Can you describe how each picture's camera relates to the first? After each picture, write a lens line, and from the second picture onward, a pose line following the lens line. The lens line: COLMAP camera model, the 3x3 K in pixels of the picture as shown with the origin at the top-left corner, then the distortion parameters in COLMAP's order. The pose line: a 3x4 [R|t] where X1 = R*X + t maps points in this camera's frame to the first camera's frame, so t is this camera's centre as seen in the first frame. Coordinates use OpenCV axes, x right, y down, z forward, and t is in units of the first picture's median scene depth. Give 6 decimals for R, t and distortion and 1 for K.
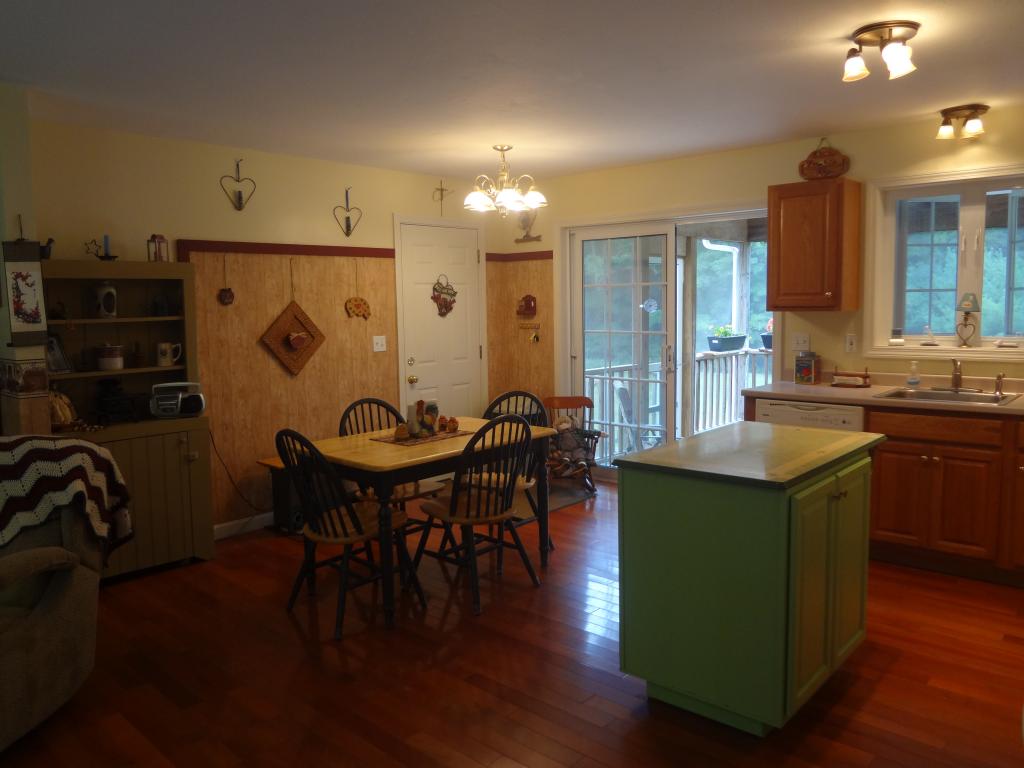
lens RADIAL K [[761.9, 0, 517.0], [0, 761.9, 385.1], [0, 0, 1]] dist [-0.055419, 0.011612]
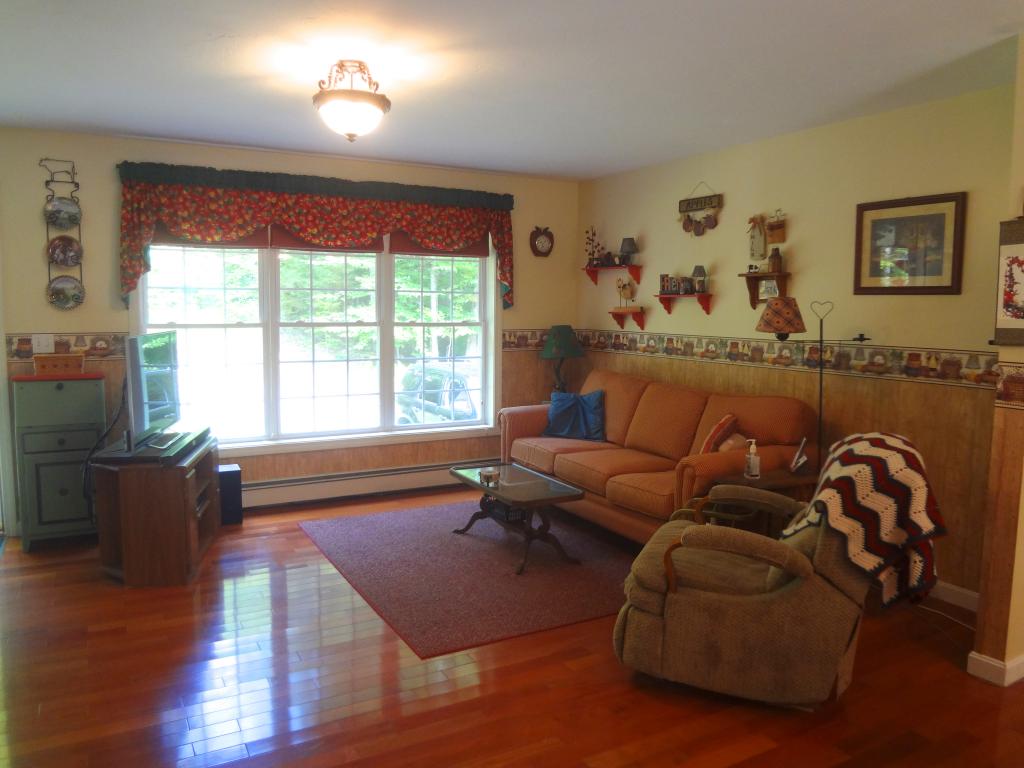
lens RADIAL K [[761.9, 0, 508.4], [0, 761.9, 381.2], [0, 0, 1]] dist [-0.055419, 0.011612]
pose [[-0.325821, 0.106149, -0.939453, 0.224378], [-0.105303, 0.983420, 0.147638, -0.056098], [0.939549, 0.147031, -0.309241, 0.538334]]
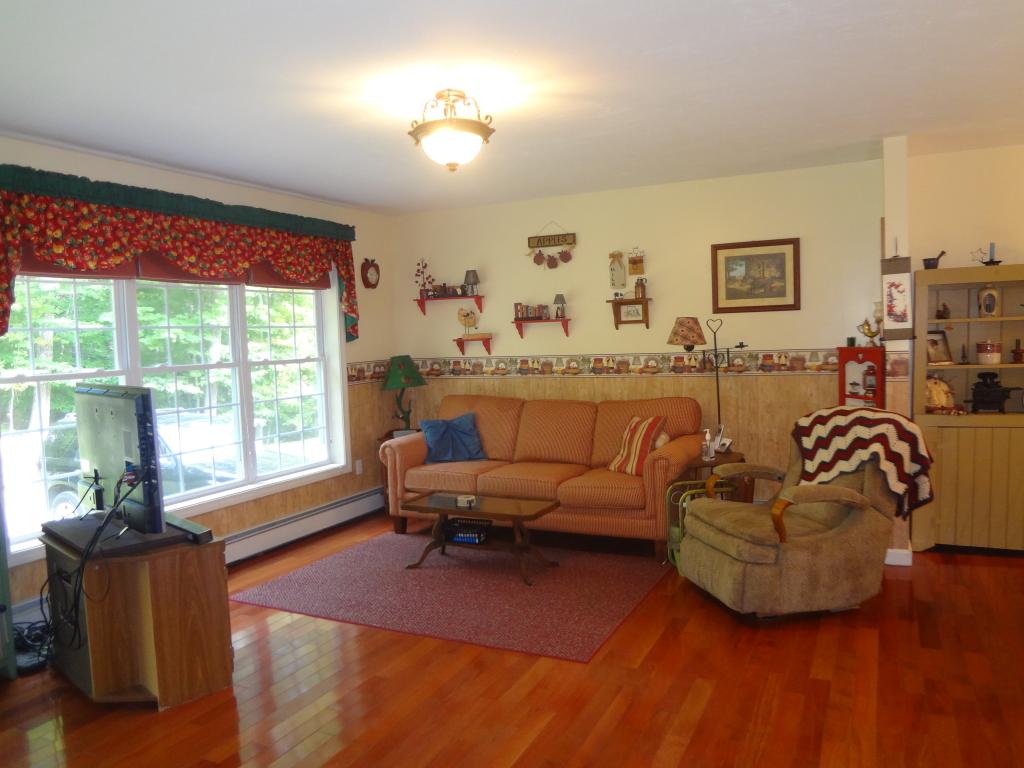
lens RADIAL K [[761.9, 0, 511.3], [0, 761.9, 380.3], [0, 0, 1]] dist [-0.055419, 0.011612]
pose [[0.276969, 0.062488, -0.958845, 0.283954], [-0.070980, 0.996487, 0.044439, 0.003587], [0.958254, 0.055750, 0.280431, 0.016518]]
